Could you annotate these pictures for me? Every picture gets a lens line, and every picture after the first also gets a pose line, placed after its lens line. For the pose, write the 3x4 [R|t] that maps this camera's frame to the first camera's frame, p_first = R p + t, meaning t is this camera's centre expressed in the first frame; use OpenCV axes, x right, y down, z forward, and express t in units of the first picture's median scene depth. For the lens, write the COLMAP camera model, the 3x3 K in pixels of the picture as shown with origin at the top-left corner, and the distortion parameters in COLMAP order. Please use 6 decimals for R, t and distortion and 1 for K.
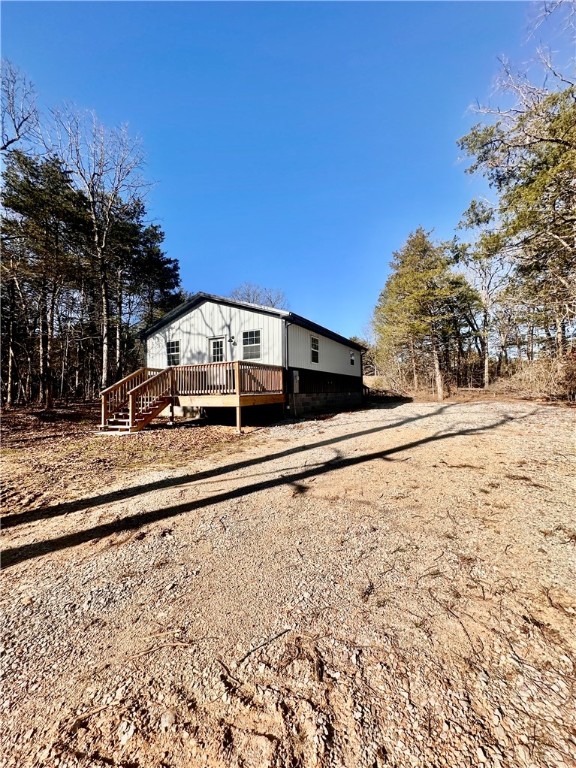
lens RADIAL K [[307.2, 0, 288.0], [0, 307.2, 384.0], [0, 0, 1]] dist [-0.006861, 0.000092]
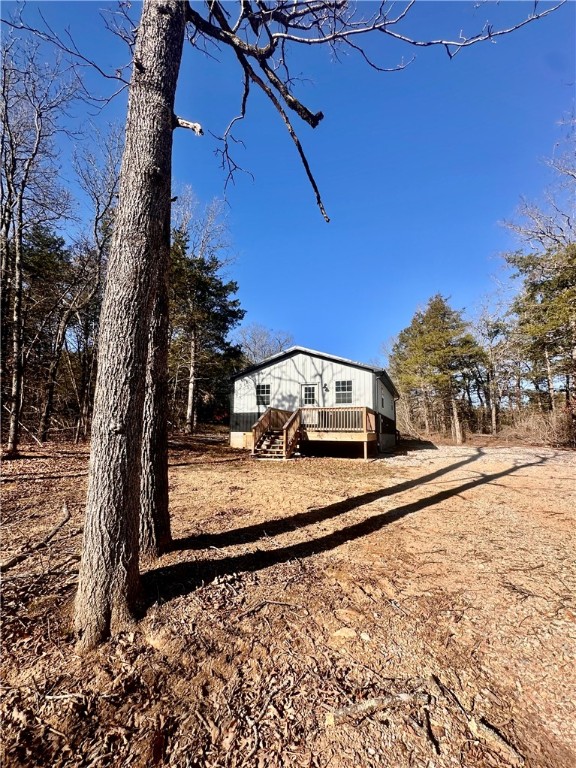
lens RADIAL K [[326.5, 0, 288.0], [0, 326.5, 384.0], [0, 0, 1]] dist [-0.014368, -0.000018]
pose [[0.995711, 0.047201, 0.079570, -0.410207], [-0.037024, 0.991486, -0.124840, 0.010860], [-0.084785, 0.121359, 0.988981, -0.249818]]
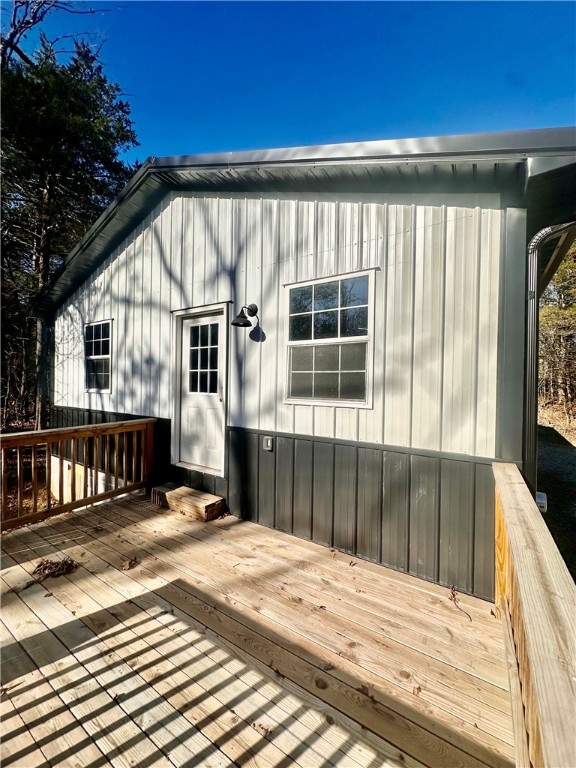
lens RADIAL K [[307.2, 0, 288.0], [0, 307.2, 384.0], [0, 0, 1]] dist [-0.006861, 0.000092]
pose [[0.996177, 0.034346, -0.080322, -0.117530], [-0.032407, 0.999154, 0.025320, -0.091095], [0.081123, -0.022620, 0.996447, 0.700870]]
